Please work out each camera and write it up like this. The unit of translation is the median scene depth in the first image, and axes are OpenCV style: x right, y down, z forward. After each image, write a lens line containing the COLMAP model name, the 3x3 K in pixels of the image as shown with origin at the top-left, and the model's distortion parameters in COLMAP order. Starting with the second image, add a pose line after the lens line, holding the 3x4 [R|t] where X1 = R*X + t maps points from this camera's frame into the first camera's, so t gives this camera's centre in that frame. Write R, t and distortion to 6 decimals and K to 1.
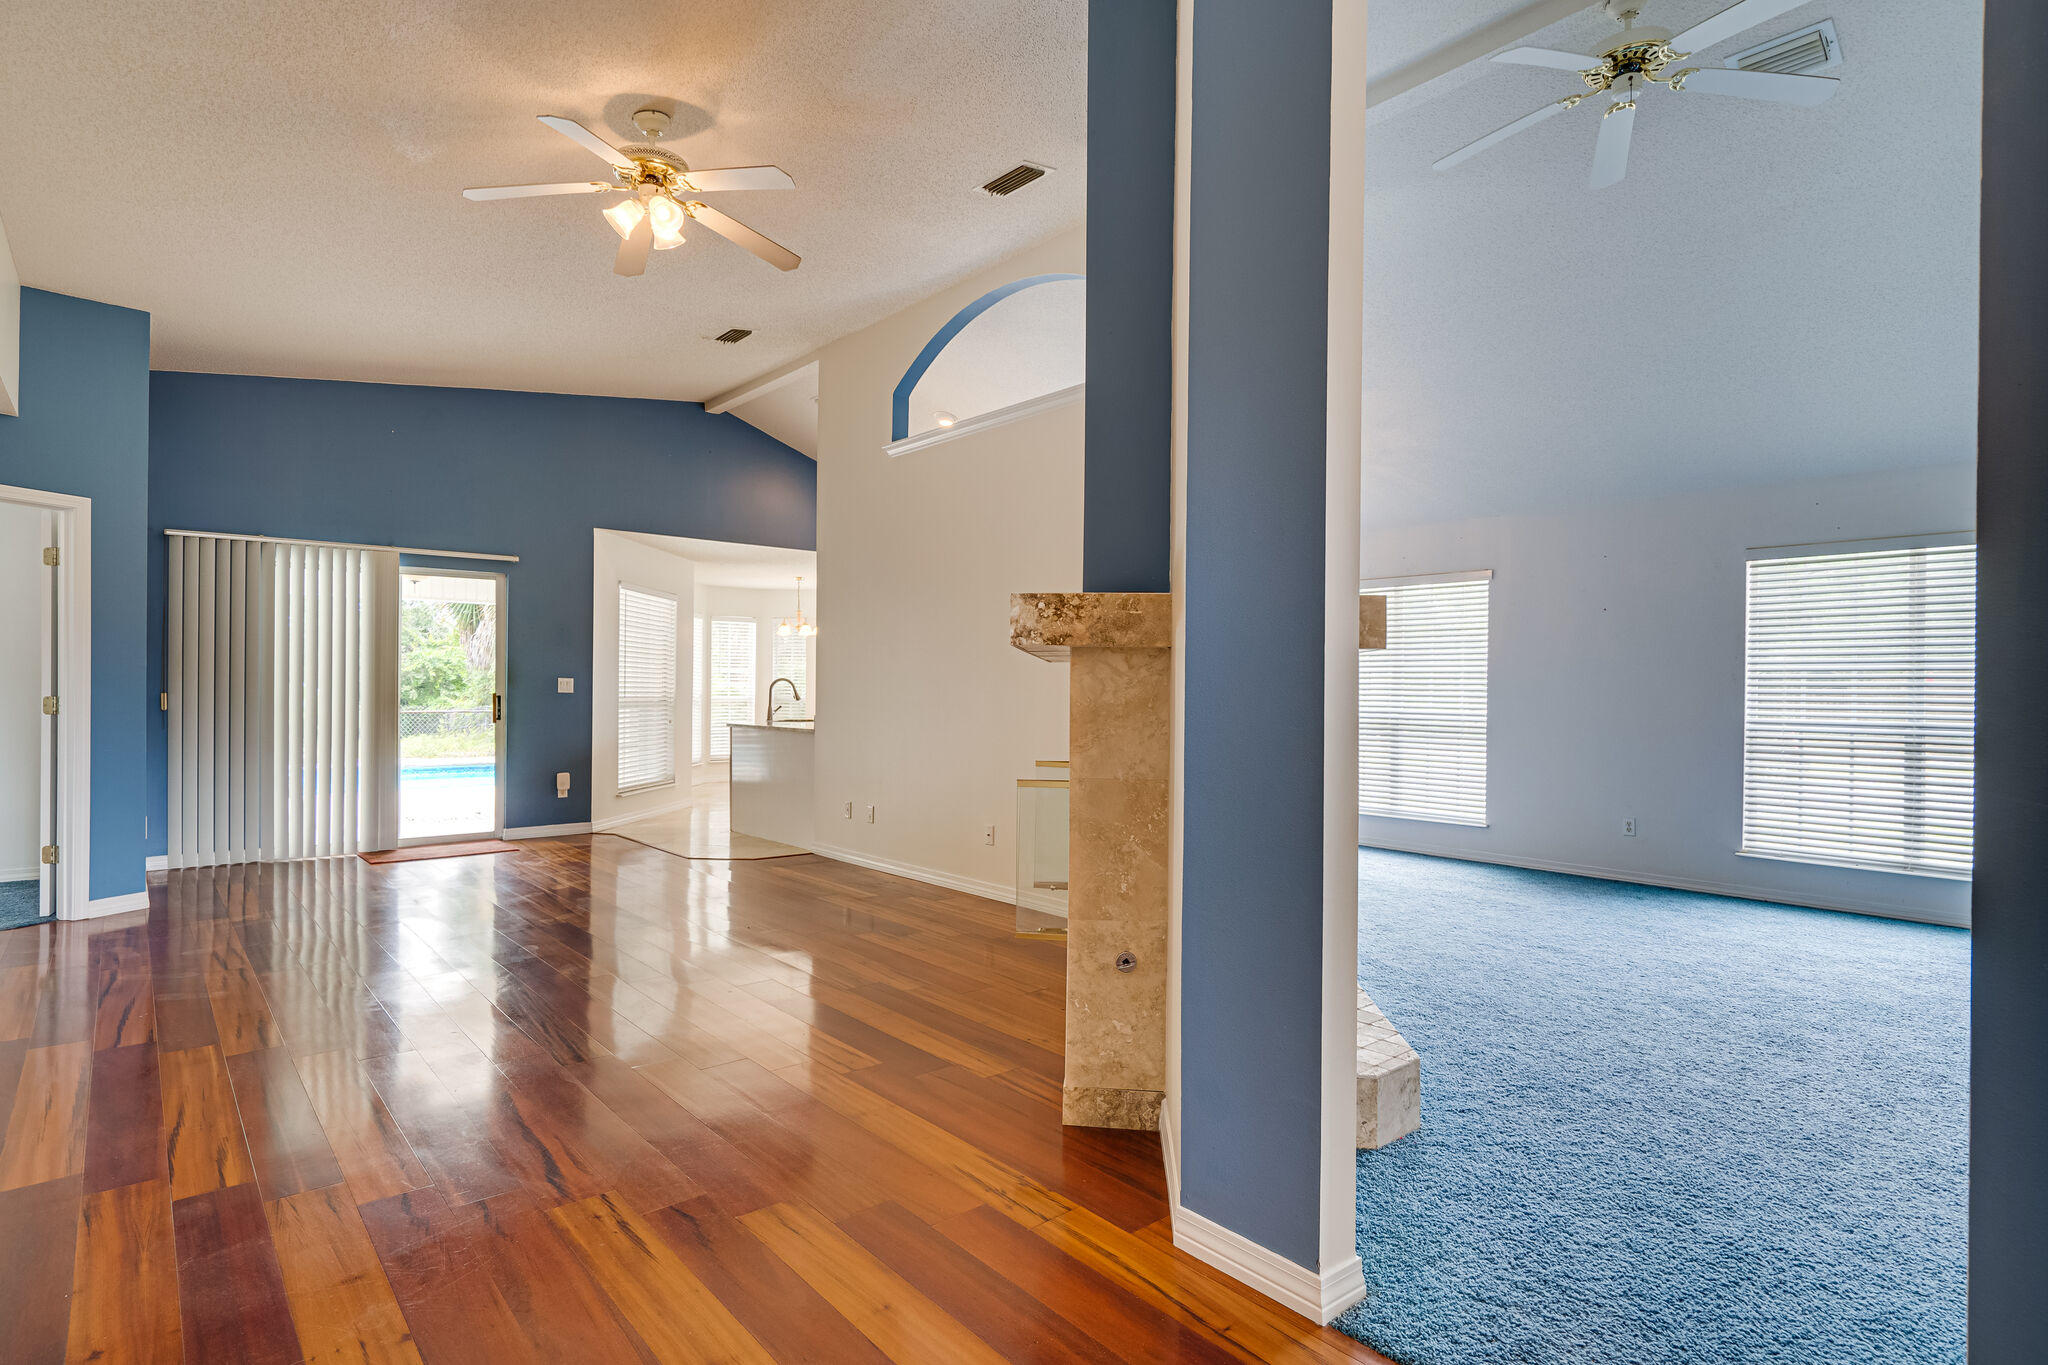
lens RADIAL K [[1022.5, 0, 1012.5], [0, 1022.5, 691.4], [0, 0, 1]] dist [-0.003116, 0.004222]
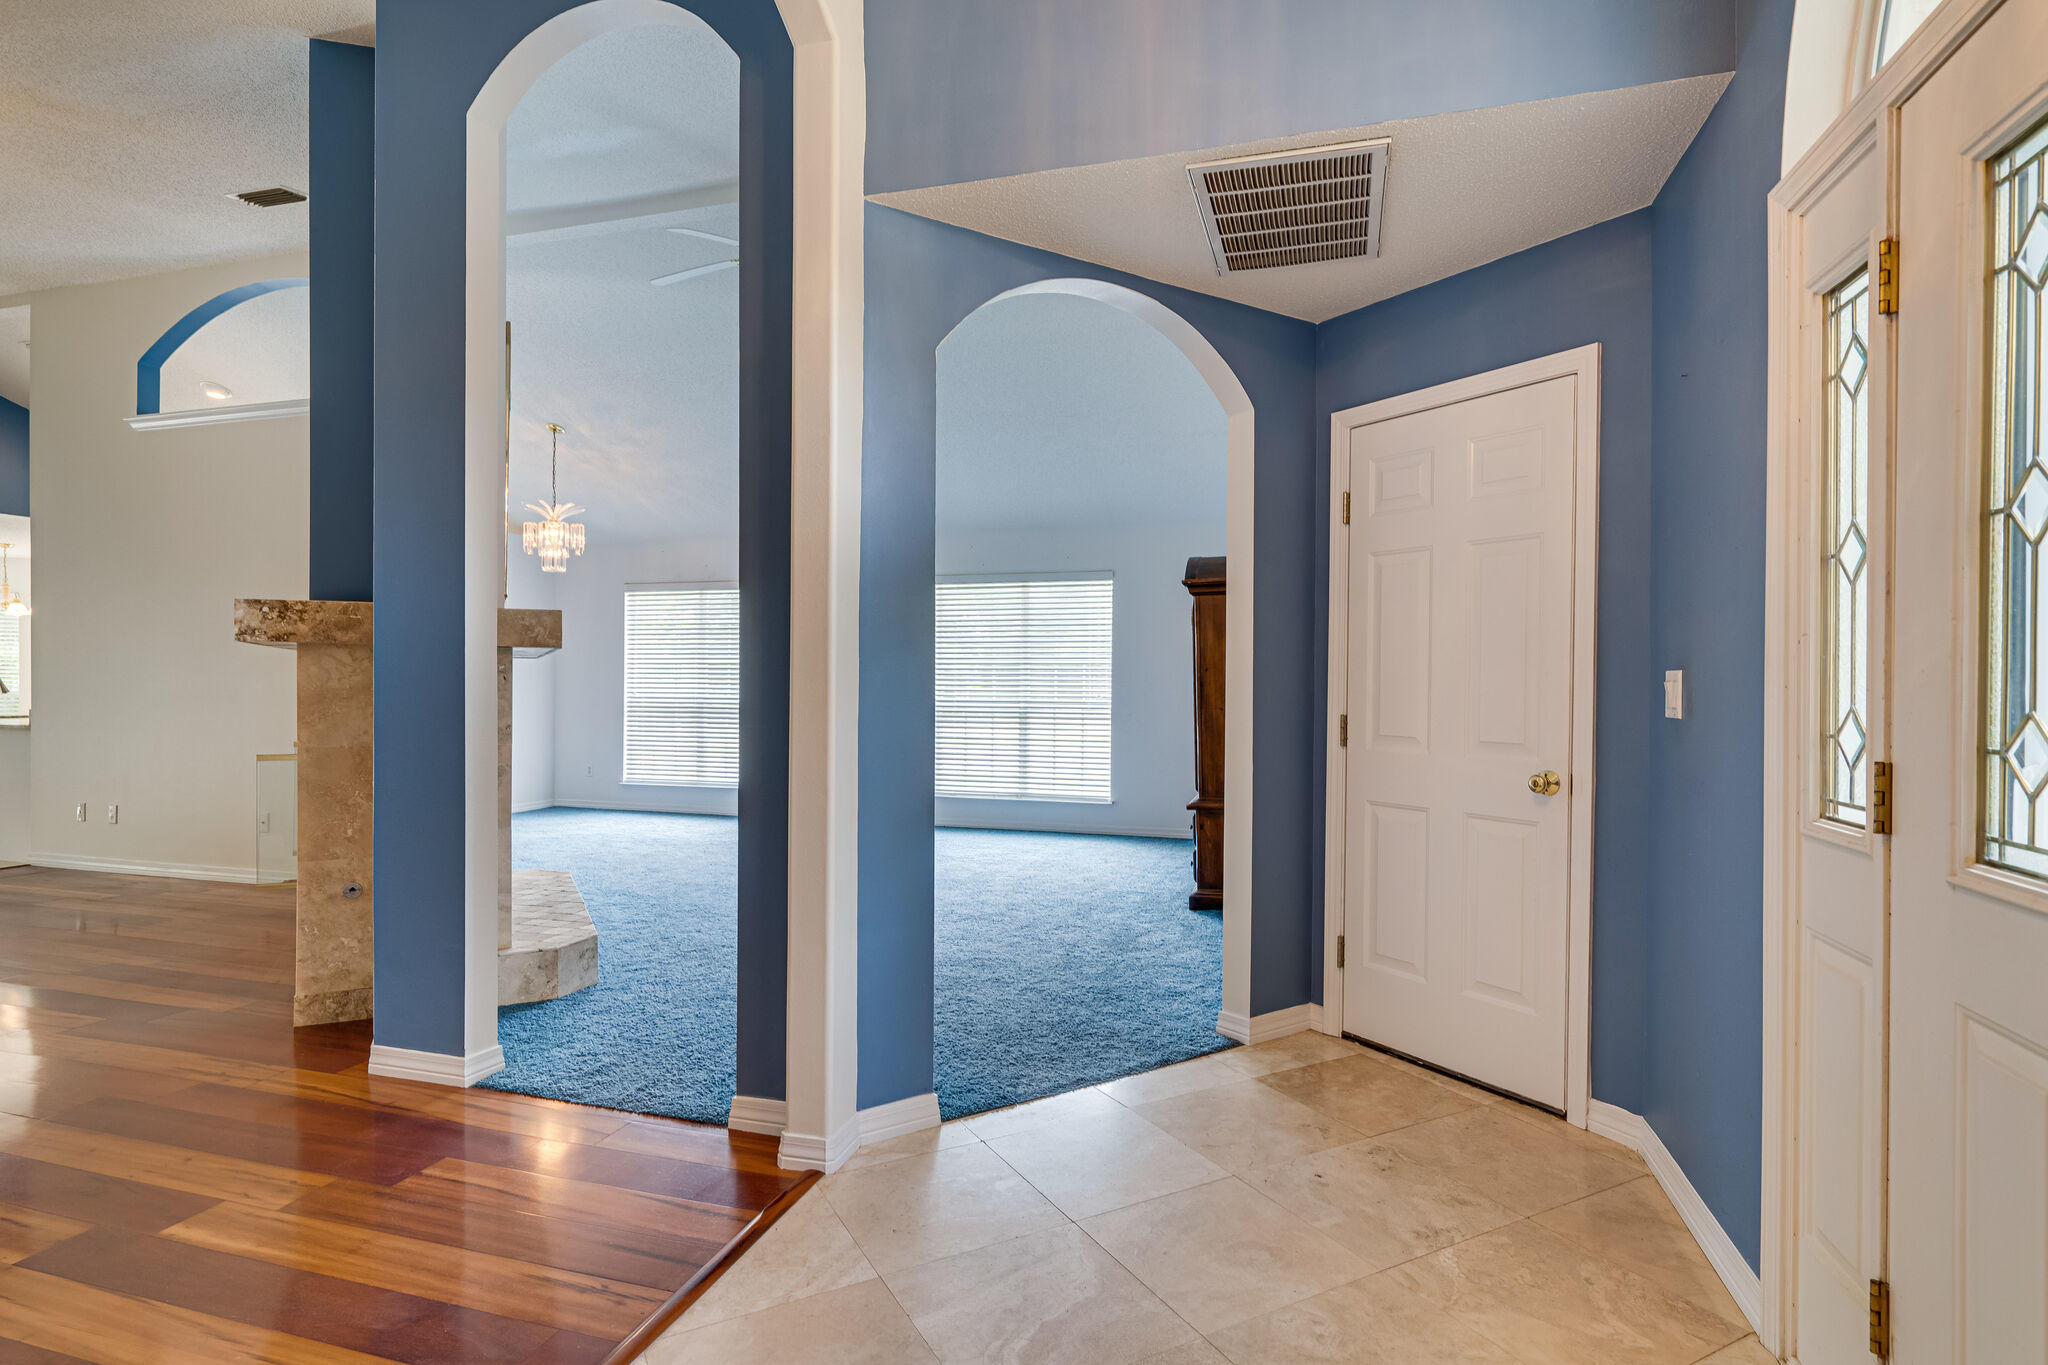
lens RADIAL K [[1022.5, 0, 1004.4], [0, 1022.5, 689.6], [0, 0, 1]] dist [-0.003116, 0.004222]
pose [[0.845036, -0.008271, 0.534645, 0.053146], [0.003625, 0.999946, 0.009740, 0.001893], [-0.534697, -0.006292, 0.845020, -0.228873]]
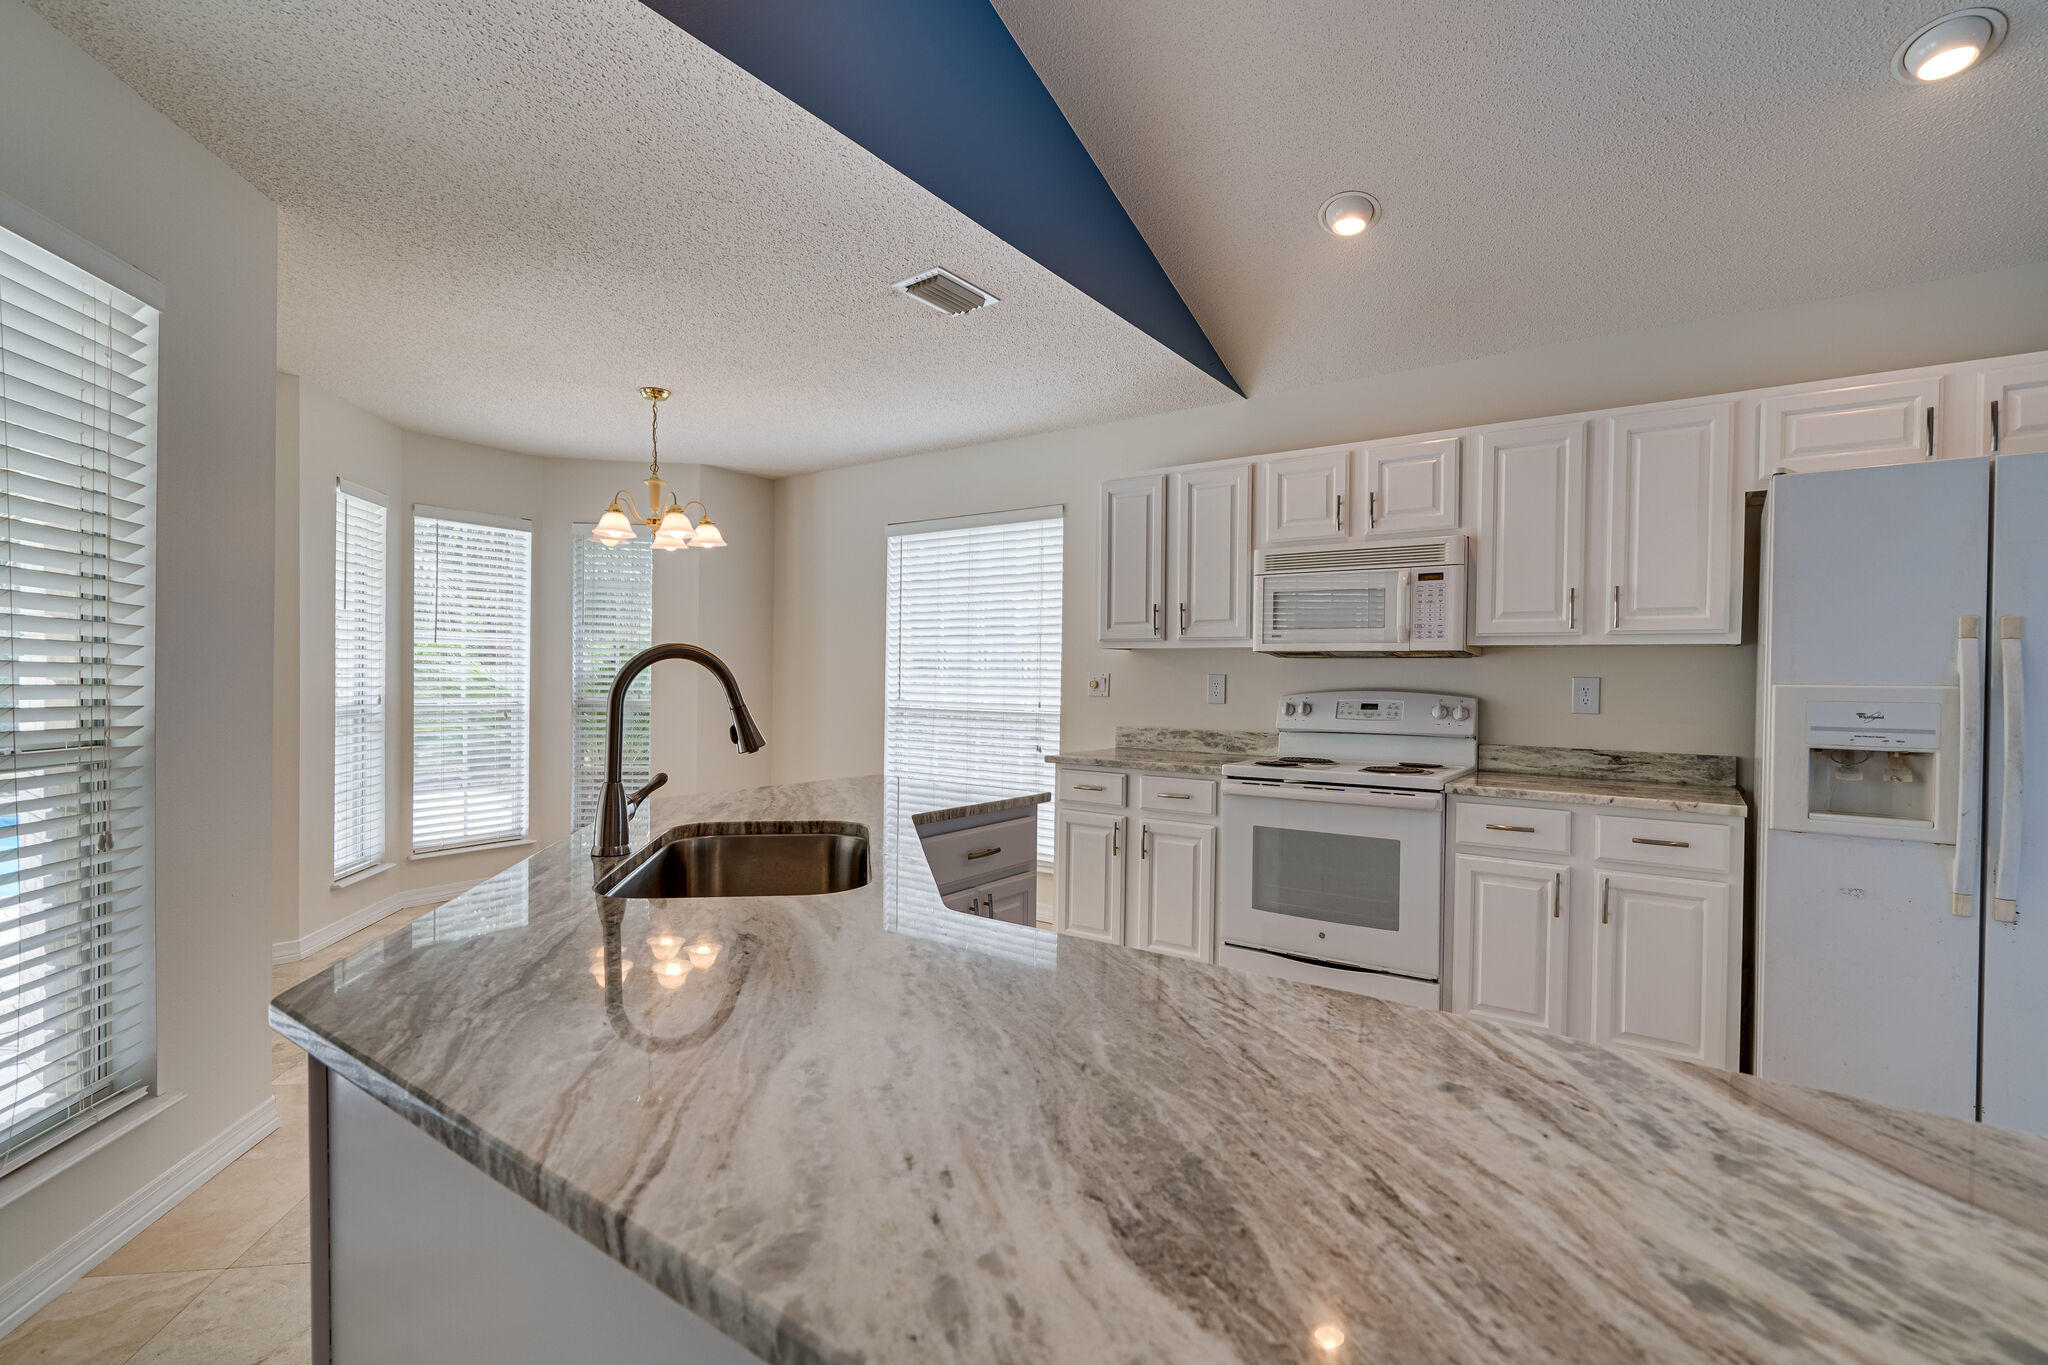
lens RADIAL K [[925.2, 0, 1005.3], [0, 925.2, 685.6], [0, 0, 1]] dist [-0.002848, 0.001126]
pose [[0.973968, 0.000467, 0.226684, -0.300744], [-0.002675, 0.999952, 0.009432, -0.010060], [-0.226668, -0.009793, 0.973923, 1.194923]]
